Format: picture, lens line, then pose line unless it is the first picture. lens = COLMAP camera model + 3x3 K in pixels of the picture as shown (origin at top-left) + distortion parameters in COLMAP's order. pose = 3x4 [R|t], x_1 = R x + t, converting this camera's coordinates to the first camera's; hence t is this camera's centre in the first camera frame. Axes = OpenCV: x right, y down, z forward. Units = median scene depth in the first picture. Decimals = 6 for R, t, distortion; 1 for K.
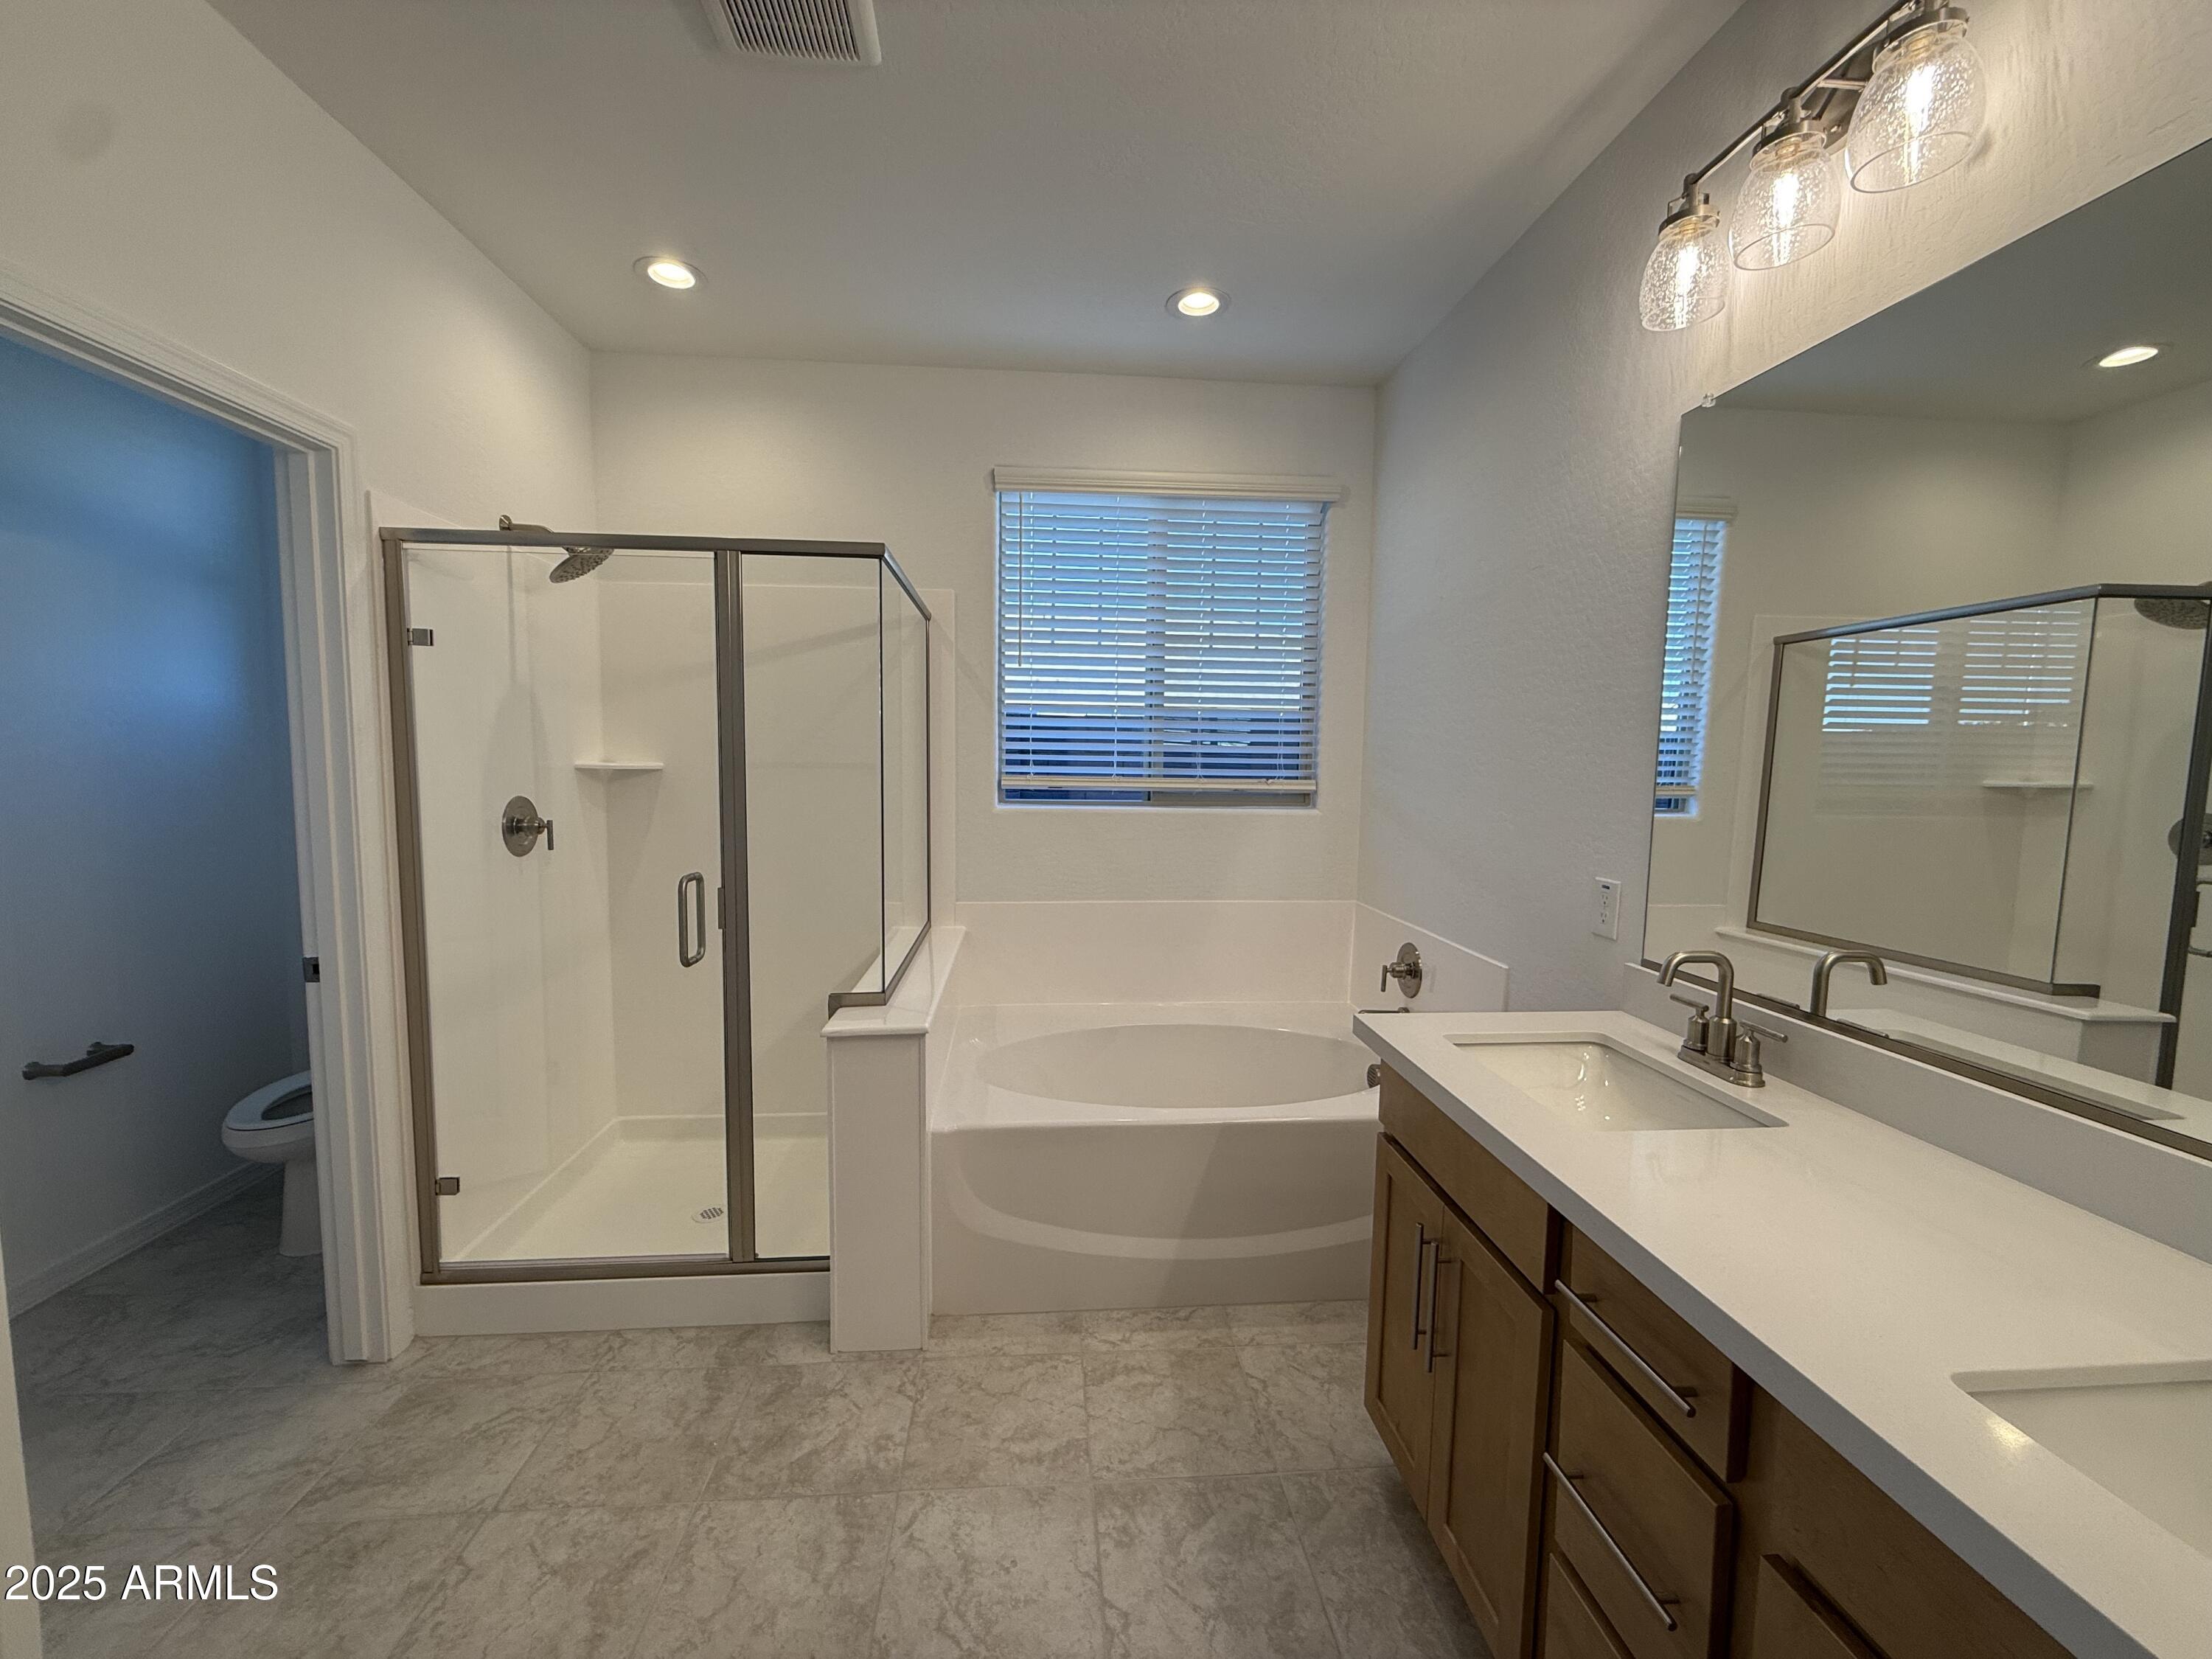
lens RADIAL K [[881.9, 0, 1088.0], [0, 881.9, 825.2], [0, 0, 1]] dist [0.004188, -0.001547]
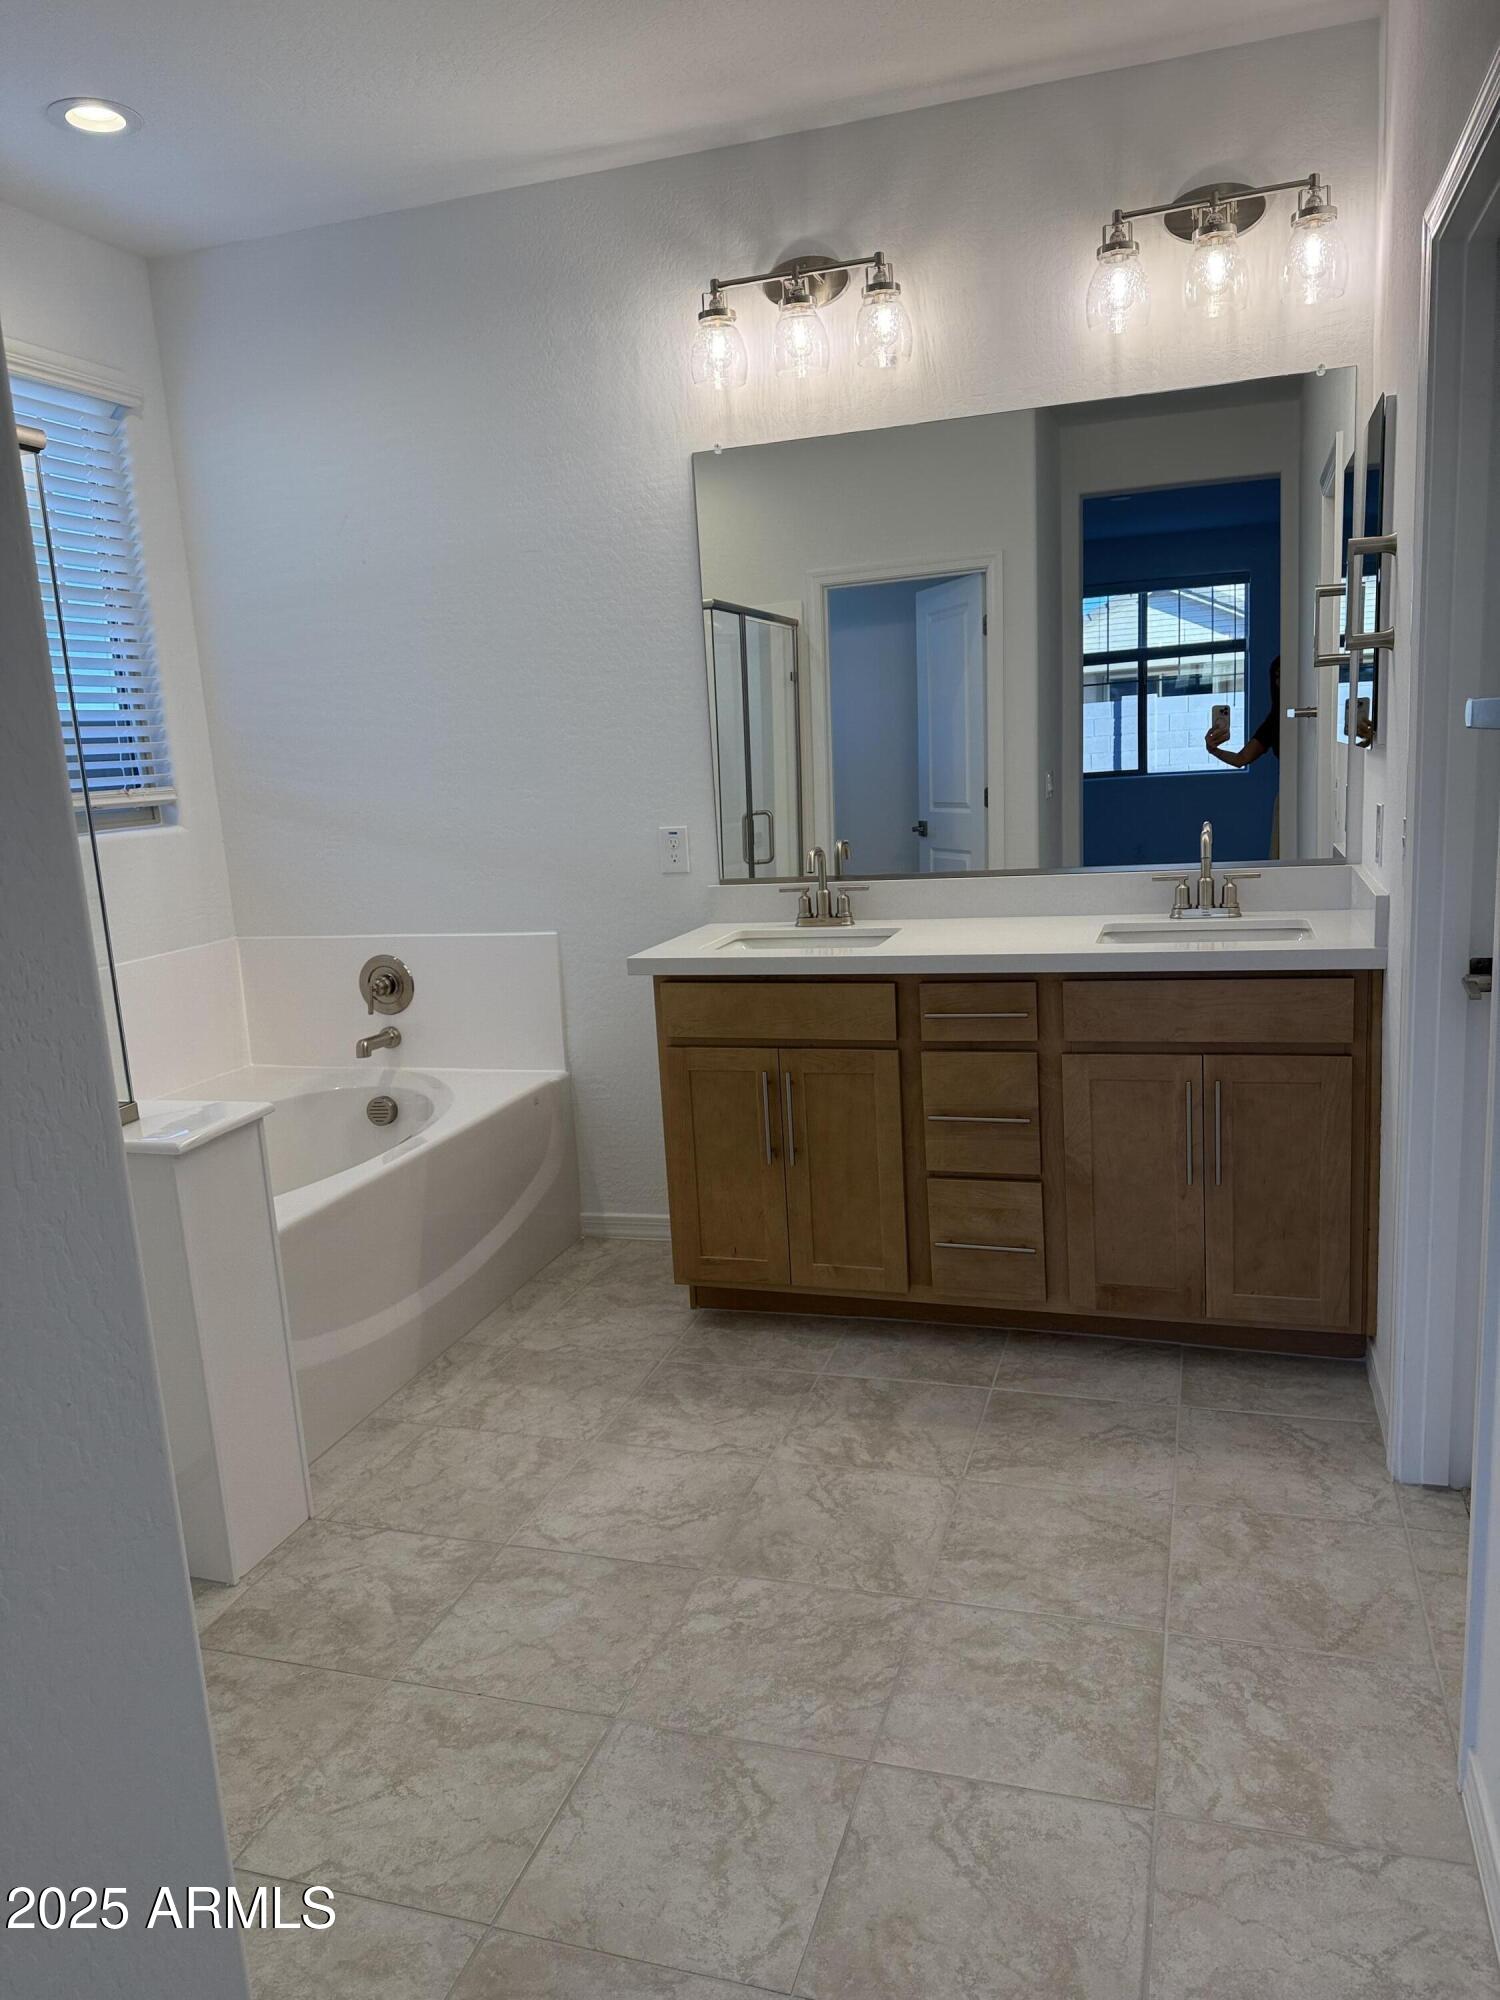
lens RADIAL K [[1399.6, 0, 795.6], [0, 1399.6, 997.0], [0, 0, 1]] dist [0.025686, -0.036652]
pose [[0.351386, -0.202506, 0.914067, -1.301966], [0.136099, 0.977005, 0.164130, 0.000594], [-0.926285, 0.066730, 0.370867, 0.139019]]
